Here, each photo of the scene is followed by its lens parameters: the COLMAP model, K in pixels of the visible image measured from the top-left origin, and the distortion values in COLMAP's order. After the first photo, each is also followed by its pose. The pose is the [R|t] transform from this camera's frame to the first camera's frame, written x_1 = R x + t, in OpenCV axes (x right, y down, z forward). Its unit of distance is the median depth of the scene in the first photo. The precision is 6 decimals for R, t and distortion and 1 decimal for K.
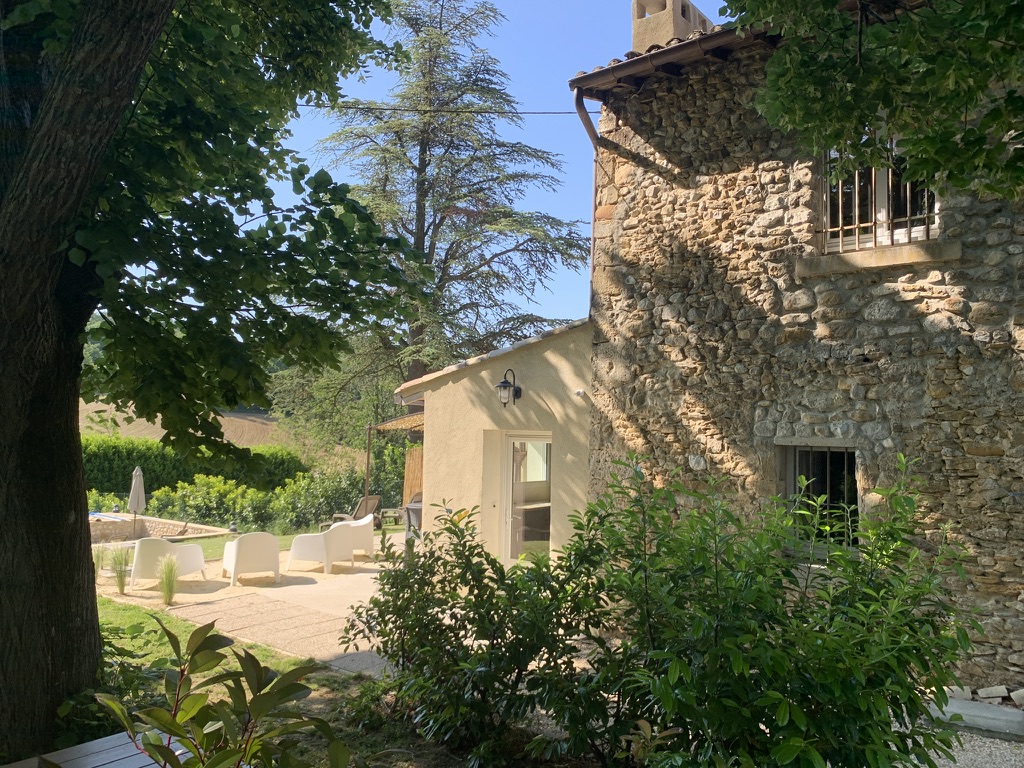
lens RADIAL K [[776.9, 0, 497.2], [0, 776.9, 378.8], [0, 0, 1]] dist [0.080289, -0.134260]
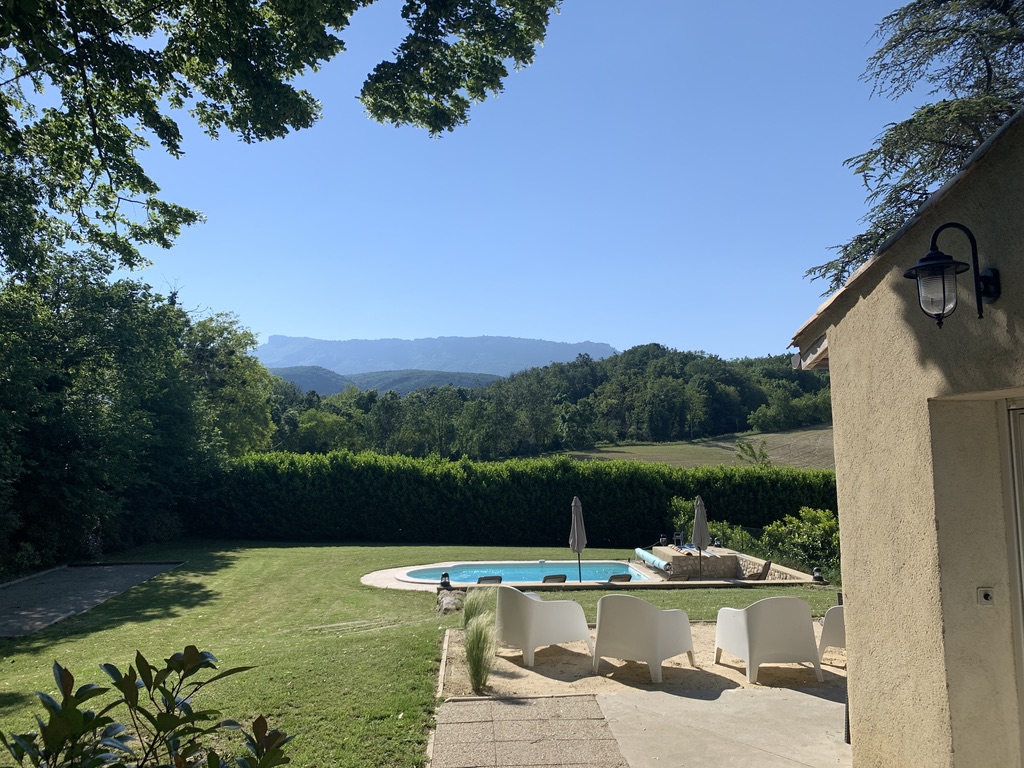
lens RADIAL K [[776.9, 0, 497.2], [0, 776.9, 378.8], [0, 0, 1]] dist [0.080289, -0.134260]
pose [[0.661485, -0.105575, -0.742490, 0.047380], [0.074207, 0.994397, -0.075283, 0.023840], [0.746278, -0.005299, 0.665613, 0.195045]]
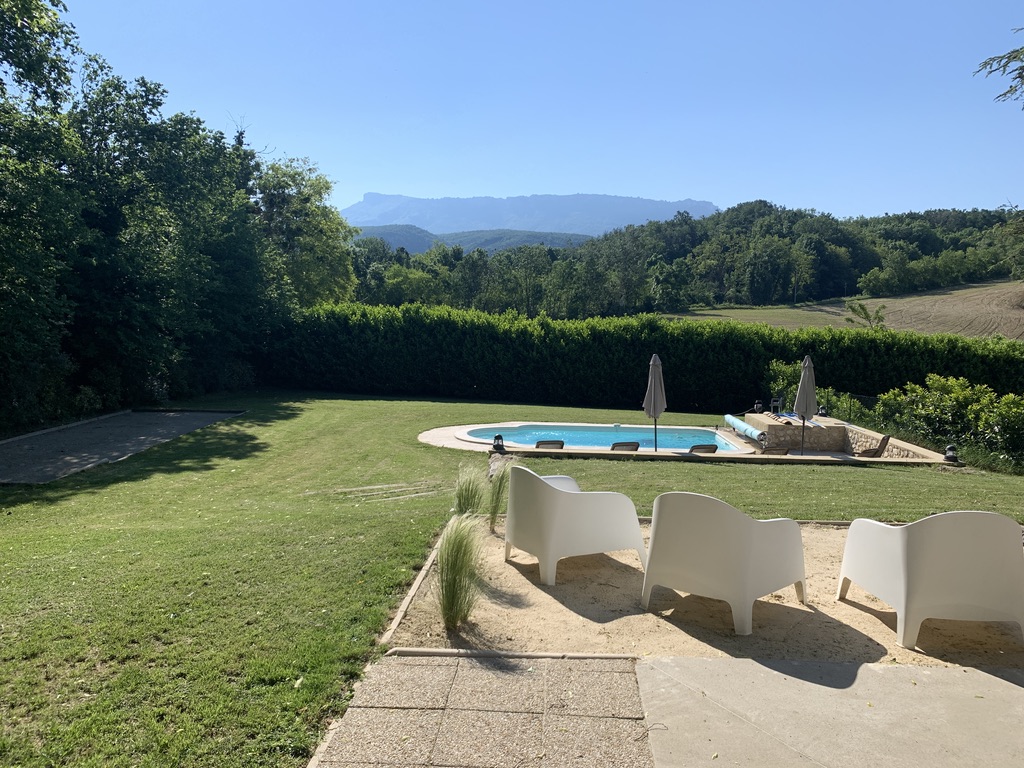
lens RADIAL K [[776.9, 0, 497.2], [0, 776.9, 378.8], [0, 0, 1]] dist [0.080289, -0.134260]
pose [[0.570829, 0.046000, -0.819779, -0.018725], [0.055569, 0.993976, 0.094469, 0.037997], [0.819186, -0.099480, 0.564834, 0.277764]]
